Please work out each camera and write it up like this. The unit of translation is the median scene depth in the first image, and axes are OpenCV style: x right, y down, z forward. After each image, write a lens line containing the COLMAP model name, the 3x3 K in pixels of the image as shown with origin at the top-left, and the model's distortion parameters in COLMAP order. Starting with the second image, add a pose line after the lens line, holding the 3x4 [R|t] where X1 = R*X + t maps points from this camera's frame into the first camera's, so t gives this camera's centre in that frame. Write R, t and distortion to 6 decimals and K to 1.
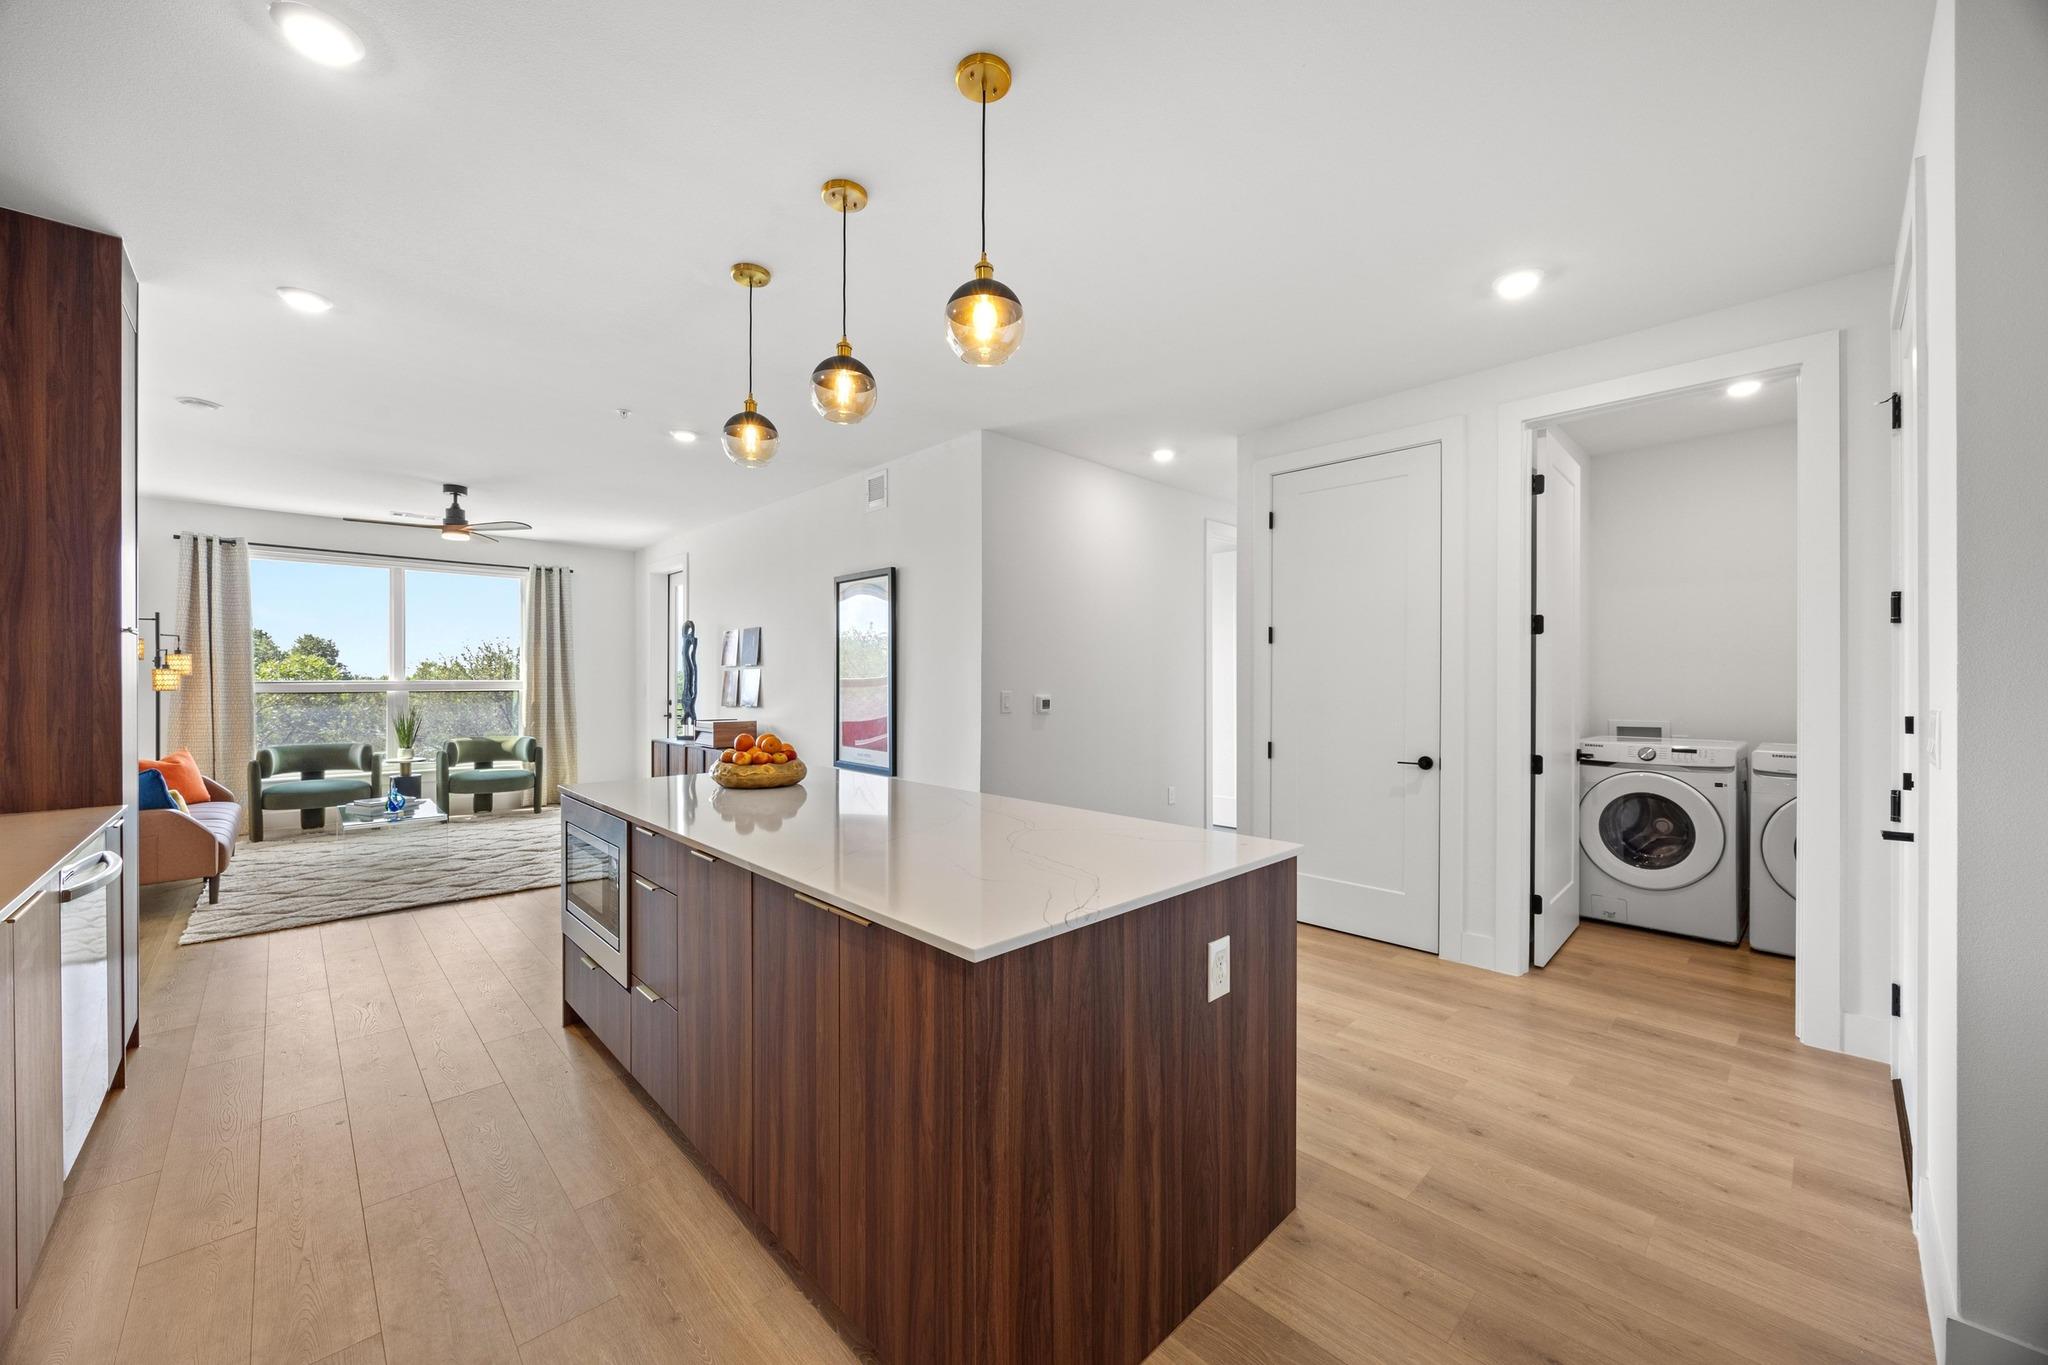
lens RADIAL K [[774.2, 0, 1020.5], [0, 774.2, 681.3], [0, 0, 1]] dist [-0.003752, -0.000286]
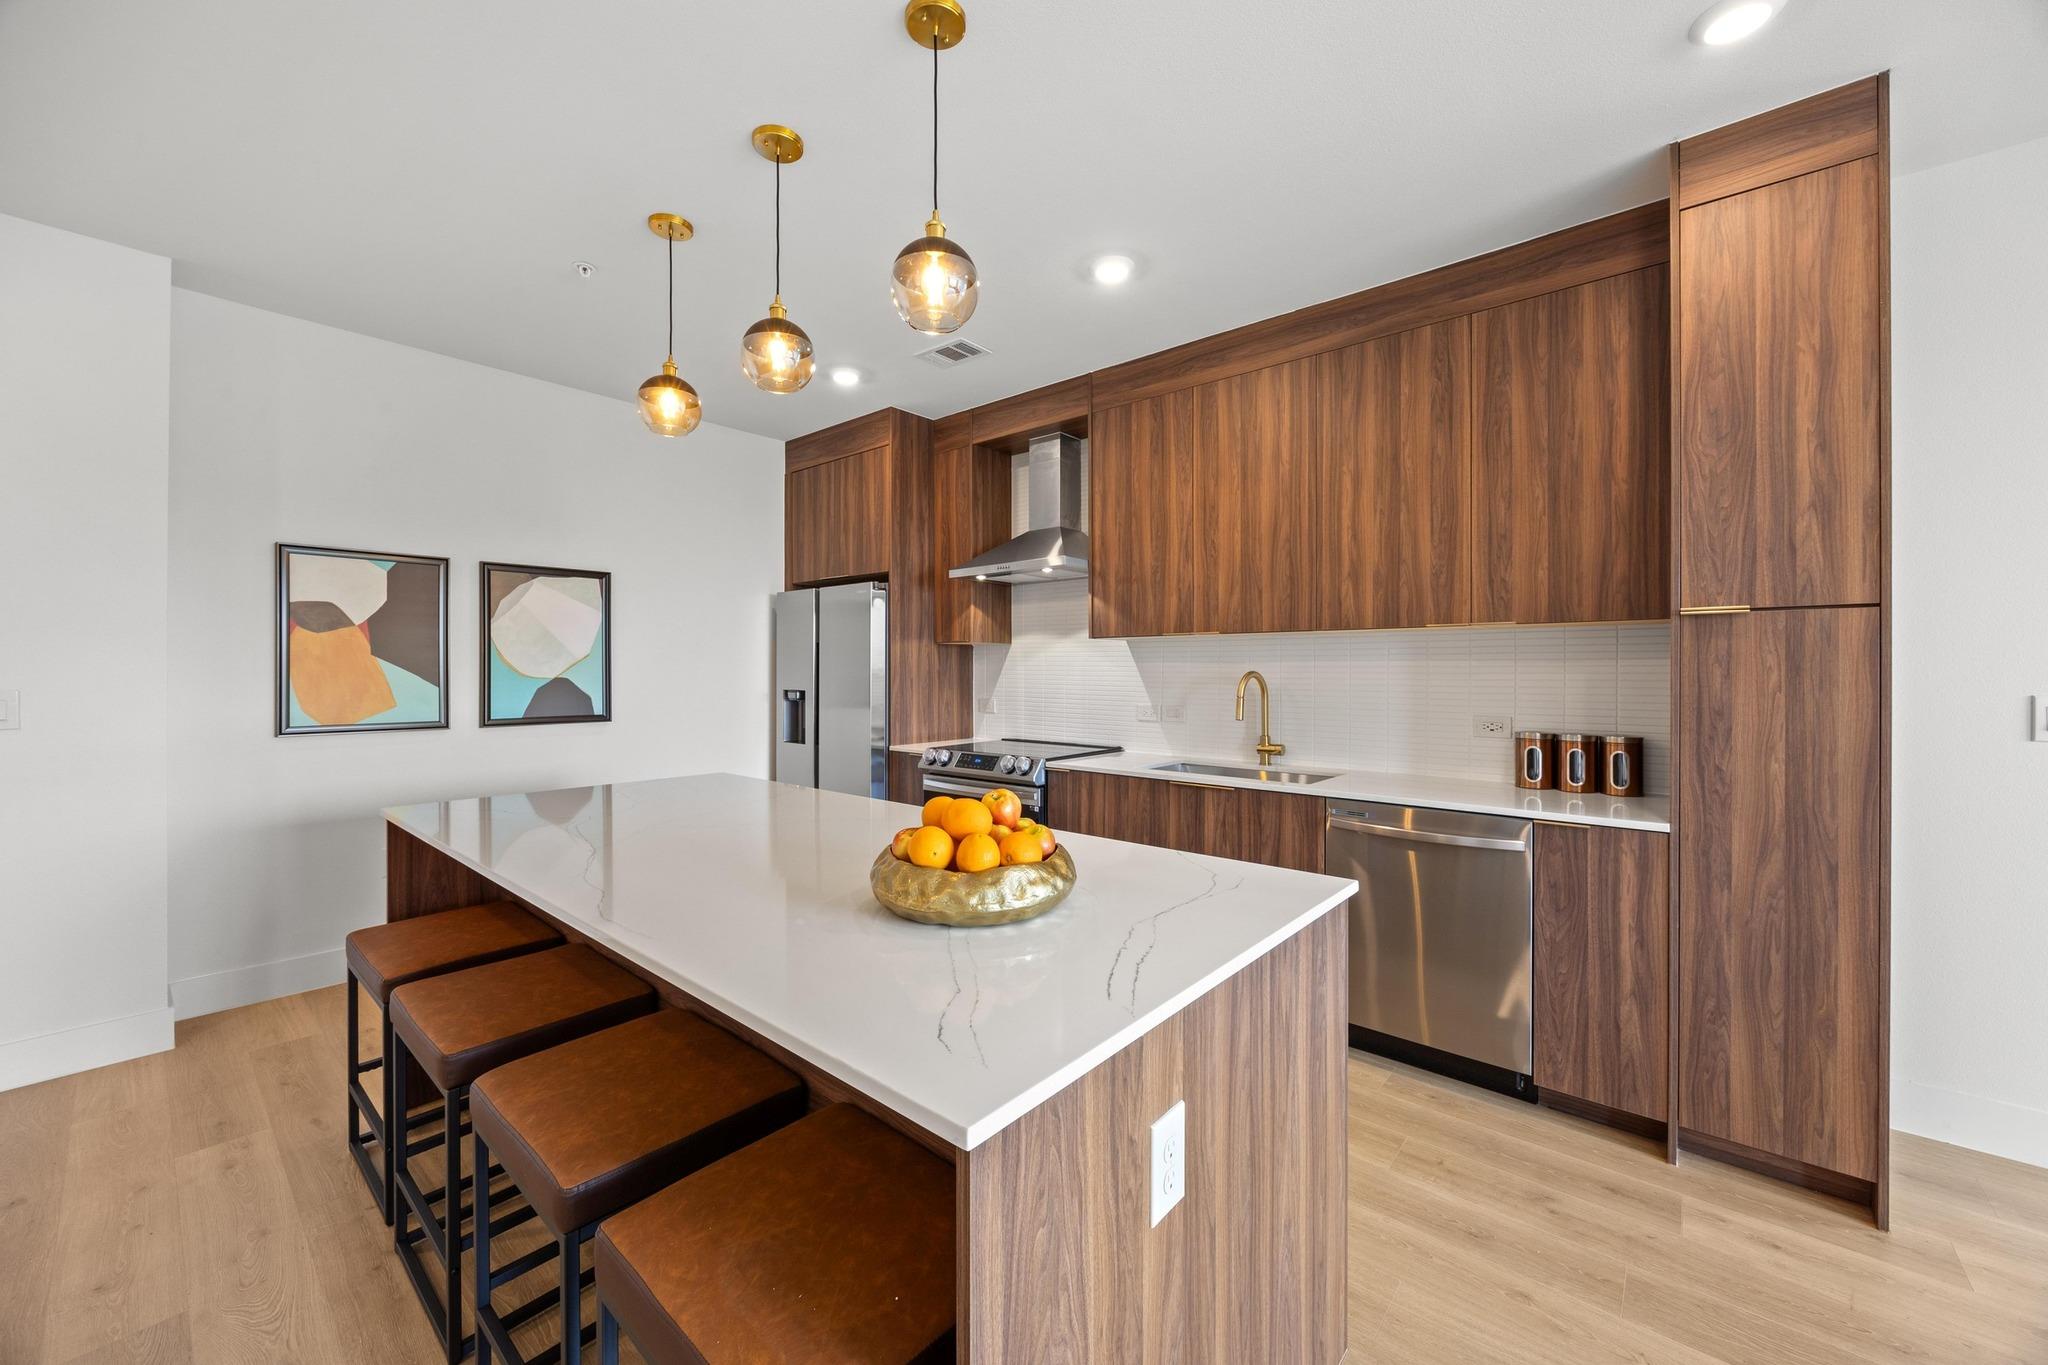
lens RADIAL K [[778.4, 0, 1026.7], [0, 778.4, 670.5], [0, 0, 1]] dist [-0.002330, -0.000133]
pose [[-0.995281, -0.001614, -0.097020, -0.169972], [-0.002168, 0.999982, 0.005608, -0.003471], [0.097009, 0.005792, -0.995267, 0.765250]]
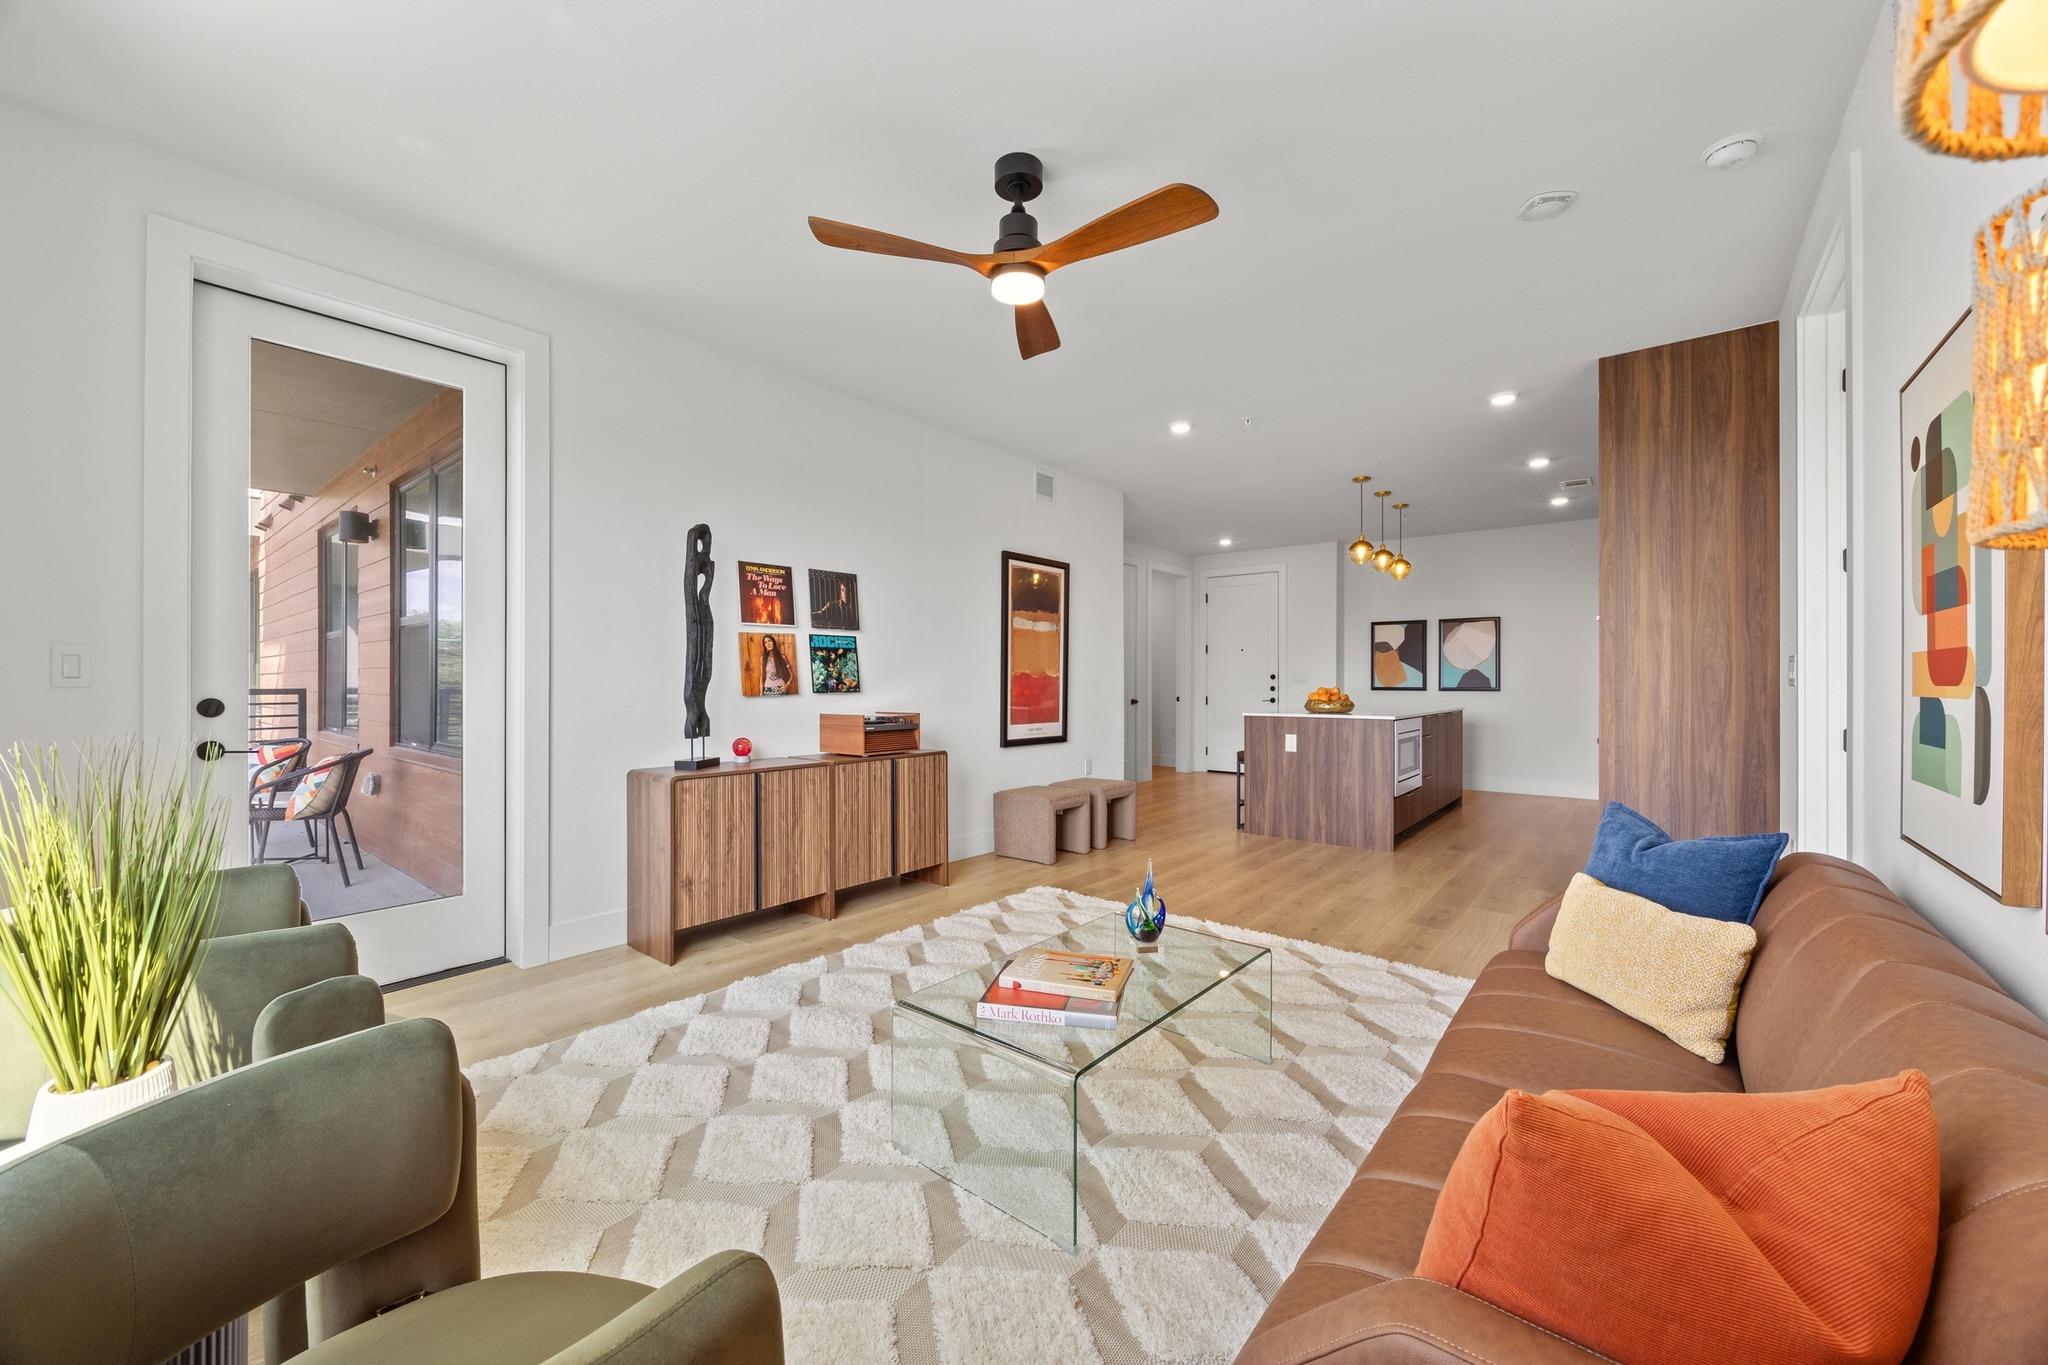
lens RADIAL K [[773.4, 0, 1017.8], [0, 773.4, 684.9], [0, 0, 1]] dist [-0.006873, 0.000042]
pose [[-0.116132, -0.006098, 0.993215, -1.153486], [0.002346, 0.999977, 0.006414, 0.024747], [-0.993231, 0.003075, -0.116115, 1.056629]]
